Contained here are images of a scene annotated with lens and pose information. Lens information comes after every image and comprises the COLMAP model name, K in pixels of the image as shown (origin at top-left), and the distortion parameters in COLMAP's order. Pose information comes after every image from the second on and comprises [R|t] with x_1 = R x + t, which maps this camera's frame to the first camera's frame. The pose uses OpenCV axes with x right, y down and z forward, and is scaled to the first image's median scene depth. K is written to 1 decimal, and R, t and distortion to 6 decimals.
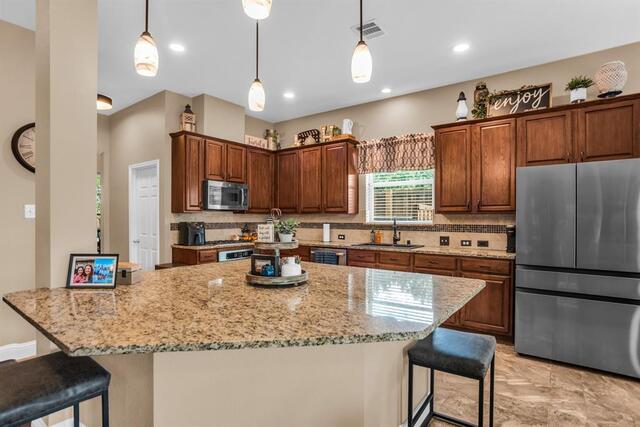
lens RADIAL K [[332.3, 0, 319.5], [0, 332.3, 219.9], [0, 0, 1]] dist [-0.017487, 0.004246]
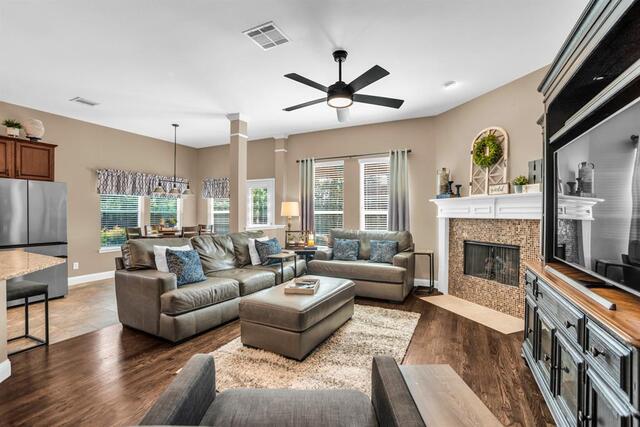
lens RADIAL K [[289.6, 0, 322.0], [0, 289.6, 215.1], [0, 0, 1]] dist [-0.053913, 0.017805]
pose [[-0.163288, -0.003968, 0.986570, -0.495579], [0.003678, 0.999983, 0.004631, 0.000565], [-0.986572, 0.004385, -0.163270, -0.131167]]
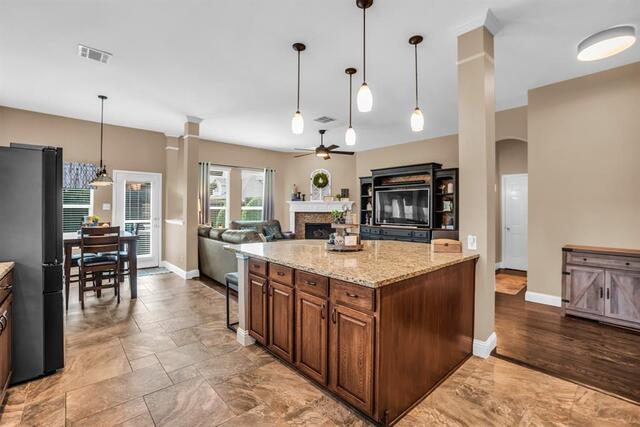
lens RADIAL K [[289.6, 0, 322.1], [0, 289.6, 206.8], [0, 0, 1]] dist [-0.053913, 0.017805]
pose [[-0.978957, -0.002971, 0.204044, -0.124282], [-0.003810, 0.999986, -0.003720, -0.009107], [-0.204030, -0.004419, -0.978955, 1.033168]]
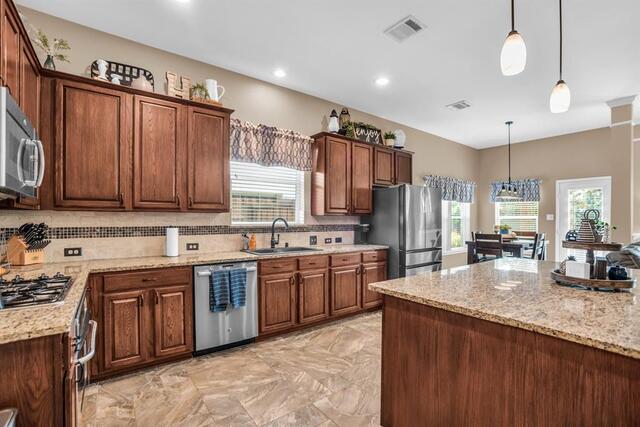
lens RADIAL K [[289.6, 0, 321.8], [0, 289.6, 223.8], [0, 0, 1]] dist [-0.053913, 0.017805]
pose [[0.289468, -0.016009, 0.957054, -0.473381], [0.003614, 0.999871, 0.015632, -0.004186], [-0.957181, -0.001066, 0.289489, 0.648506]]
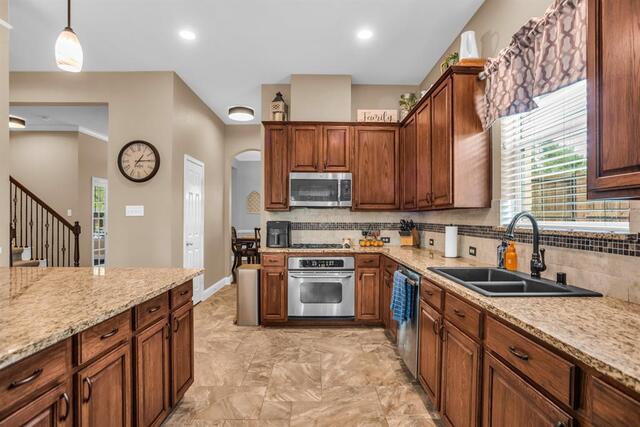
lens RADIAL K [[332.3, 0, 322.0], [0, 332.3, 219.9], [0, 0, 1]] dist [-0.017487, 0.004246]
pose [[0.601449, 0.003702, -0.798902, 0.394317], [-0.006786, 0.999977, -0.000474, 0.002475], [0.798882, 0.005706, 0.601461, 0.534764]]
